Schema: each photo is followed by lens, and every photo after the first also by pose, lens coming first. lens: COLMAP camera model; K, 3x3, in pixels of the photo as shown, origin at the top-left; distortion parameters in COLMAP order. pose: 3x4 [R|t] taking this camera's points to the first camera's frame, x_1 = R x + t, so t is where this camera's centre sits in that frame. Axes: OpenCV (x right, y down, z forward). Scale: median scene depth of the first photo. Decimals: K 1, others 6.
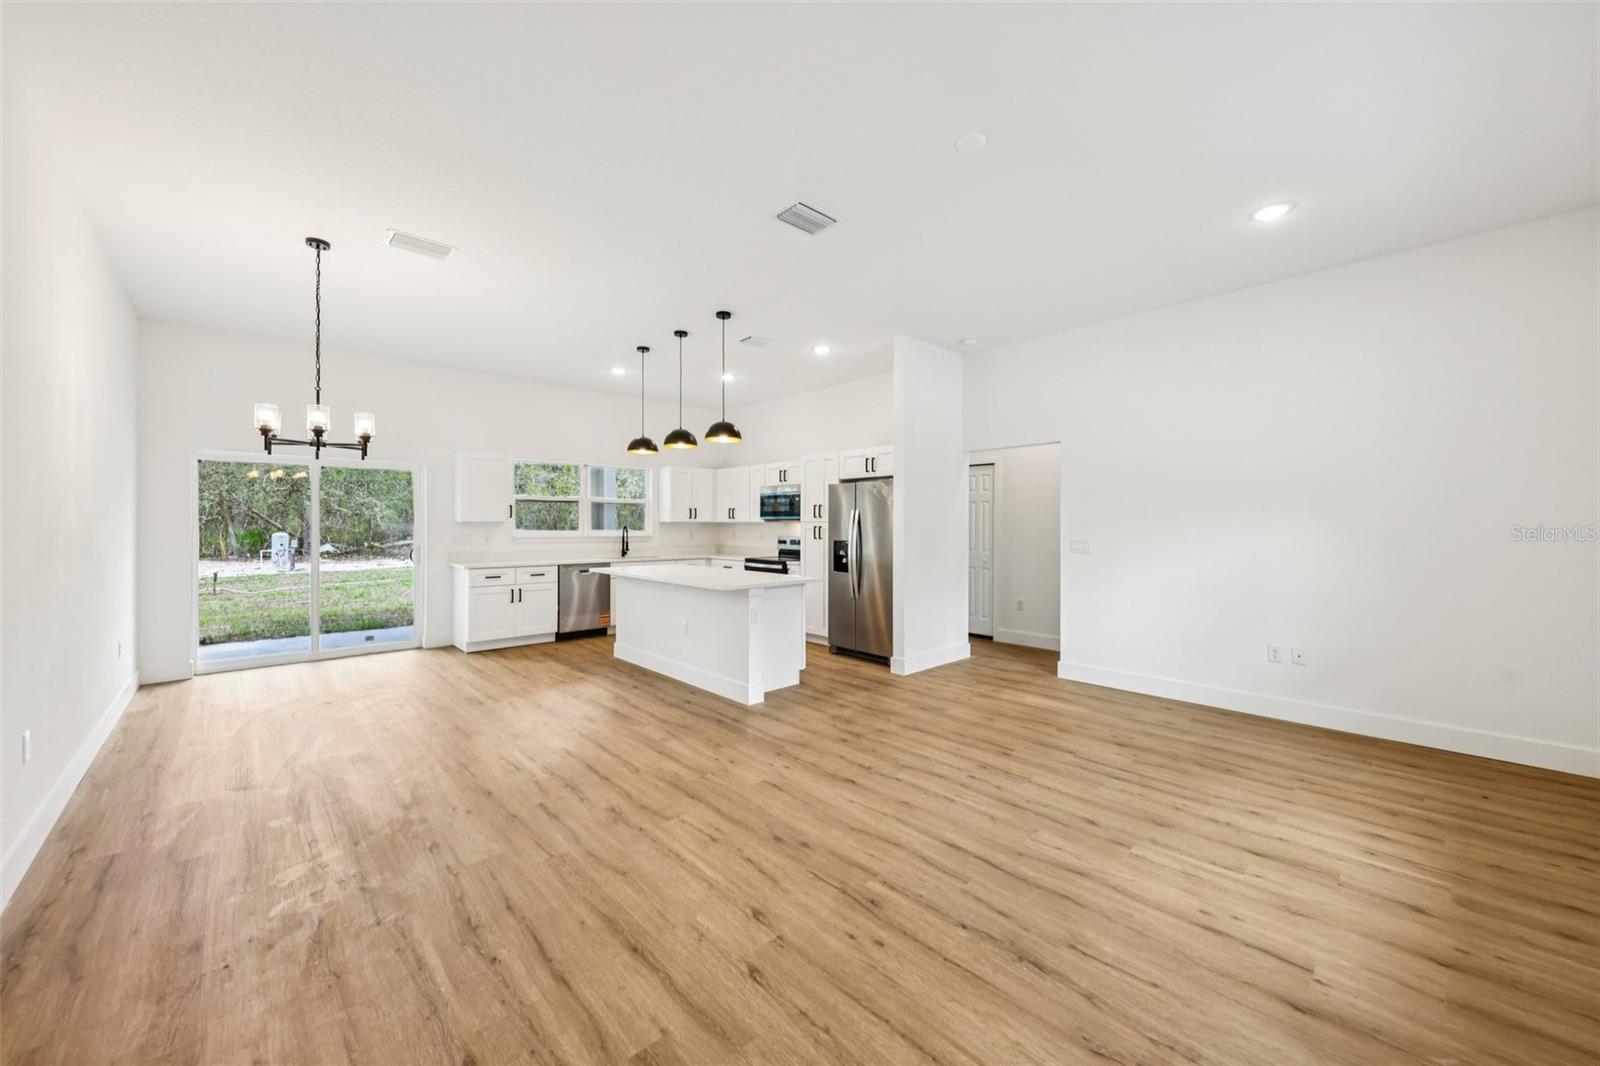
lens RADIAL K [[603.4, 0, 794.3], [0, 603.4, 523.9], [0, 0, 1]] dist [0.008130, -0.004555]
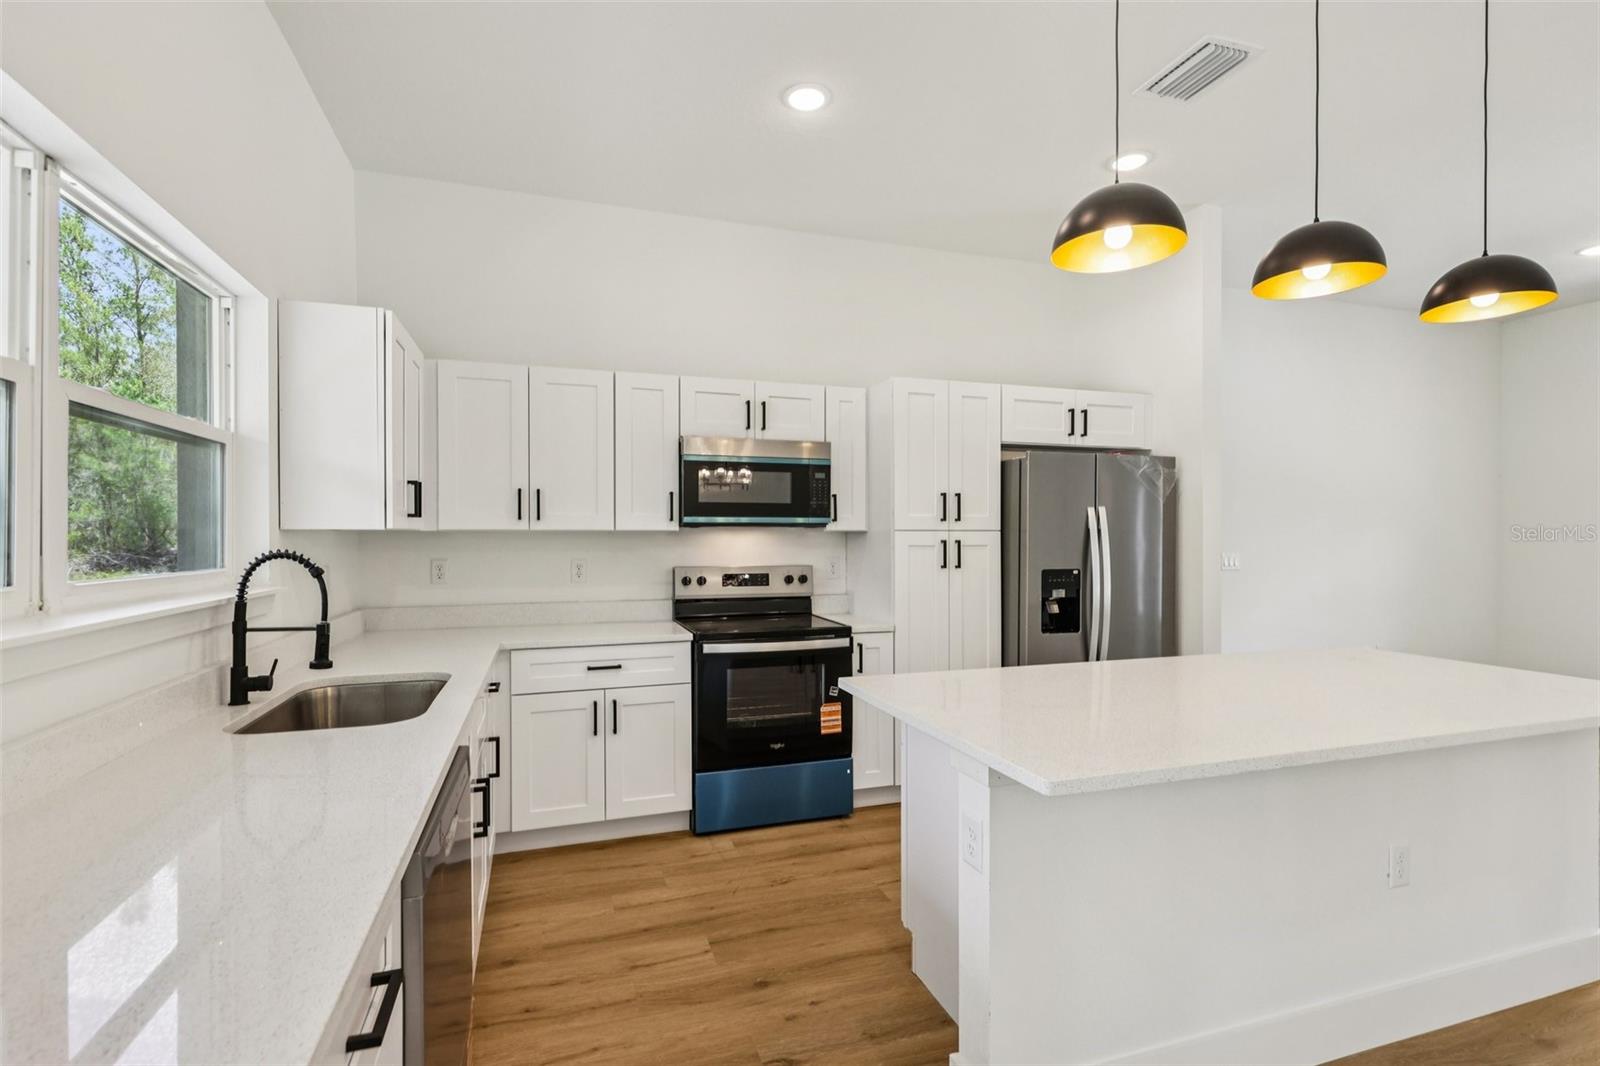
lens RADIAL K [[739.5, 0, 798.9], [0, 739.5, 537.2], [0, 0, 1]] dist [0.005092, -0.002877]
pose [[0.403288, -0.006316, 0.915051, -0.936547], [0.001623, 0.999980, 0.006187, -0.003135], [-0.915072, -0.001010, 0.403290, 1.589748]]
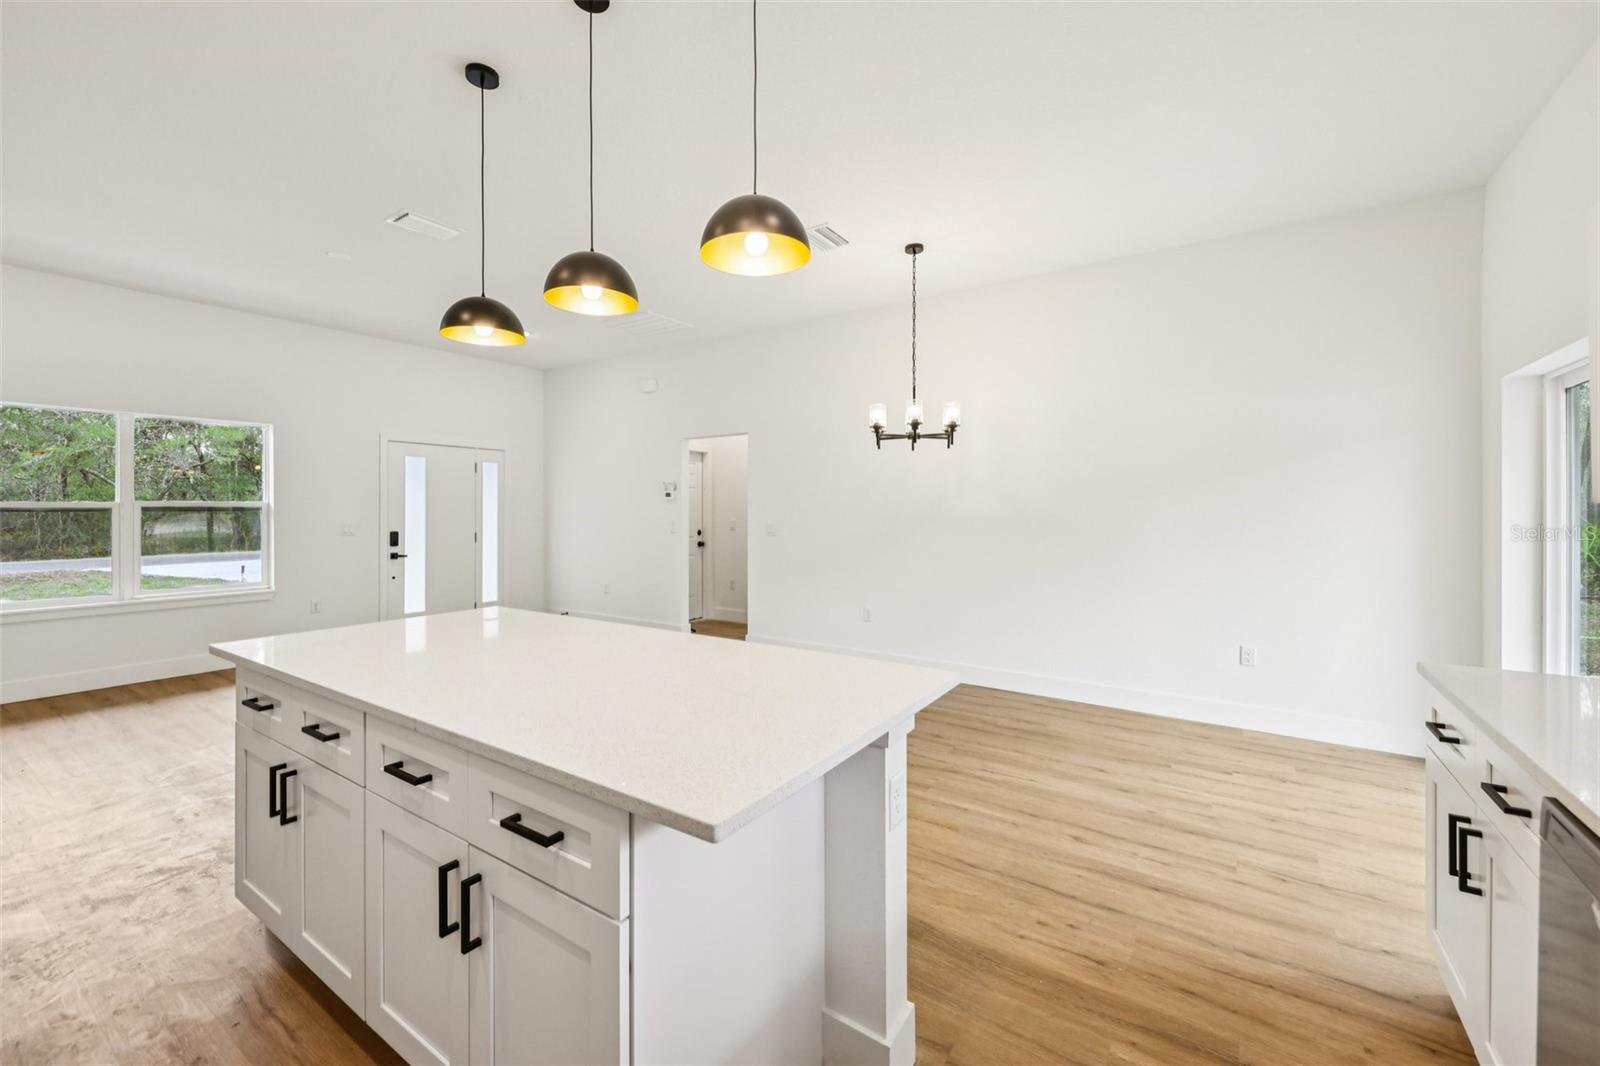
lens RADIAL K [[639.3, 0, 790.4], [0, 639.3, 510.2], [0, 0, 1]] dist [0.006742, -0.002096]
pose [[-0.973453, -0.001088, -0.228883, -0.316442], [-0.001549, 0.999997, 0.001837, -0.003207], [0.228880, 0.002143, -0.973452, 2.063077]]
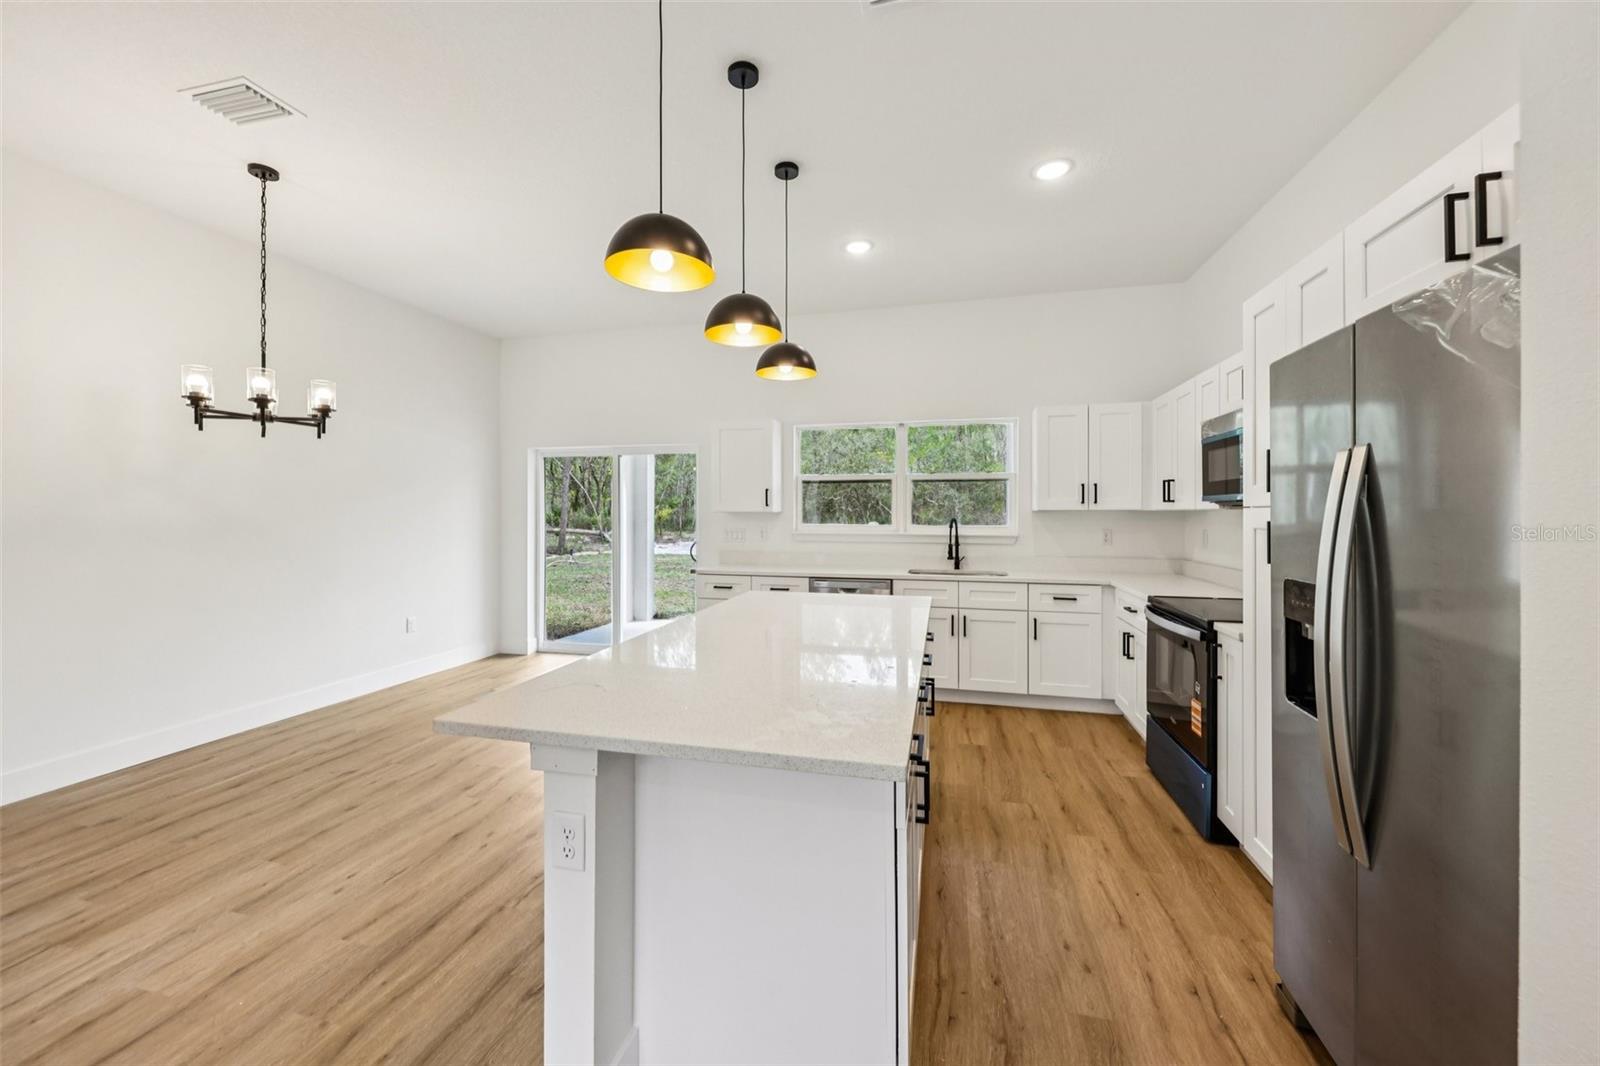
lens RADIAL K [[603.4, 0, 792.5], [0, 603.4, 512.8], [0, 0, 1]] dist [0.008130, -0.004555]
pose [[0.544840, -0.004155, -0.838530, 0.284178], [0.002243, 0.999991, -0.003497, 0.000498], [0.838537, 0.000024, 0.544845, 1.160388]]
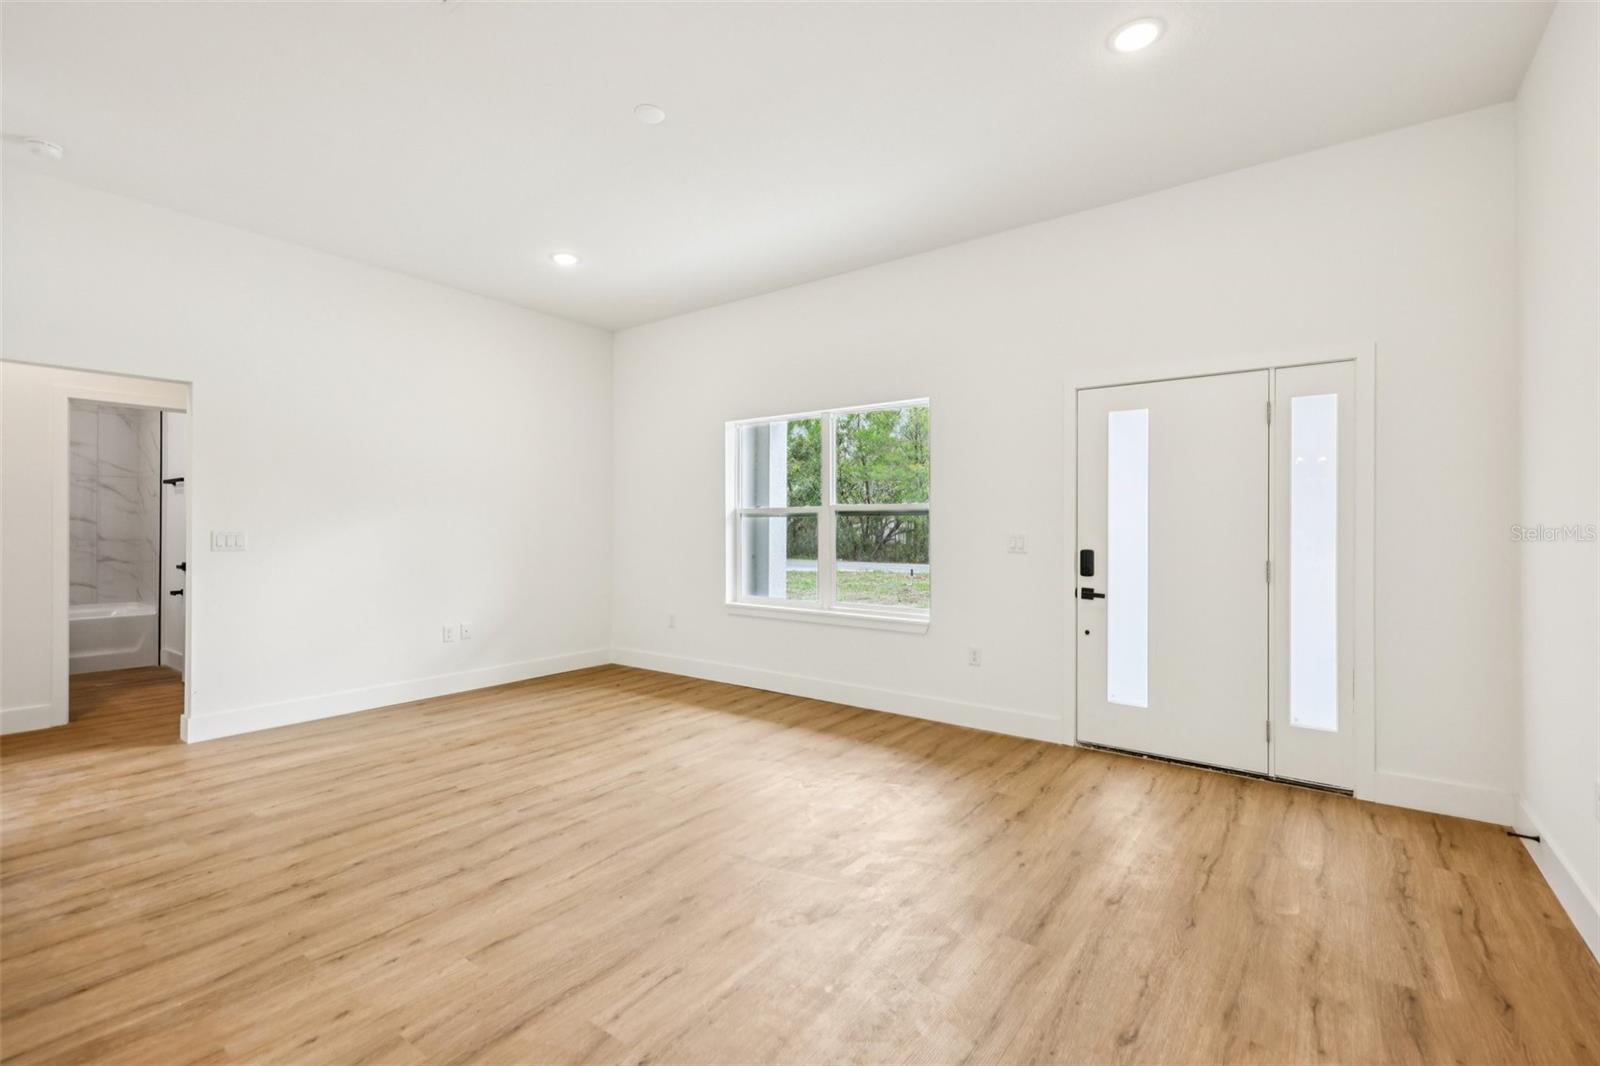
lens RADIAL K [[704.5, 0, 802.7], [0, 704.5, 524.1], [0, 0, 1]] dist [0.013370, -0.004945]
pose [[-0.190188, 0.004511, 0.981737, -0.649241], [-0.002072, 0.999985, -0.004996, 0.027328], [-0.981746, -0.002984, -0.190176, 0.717002]]
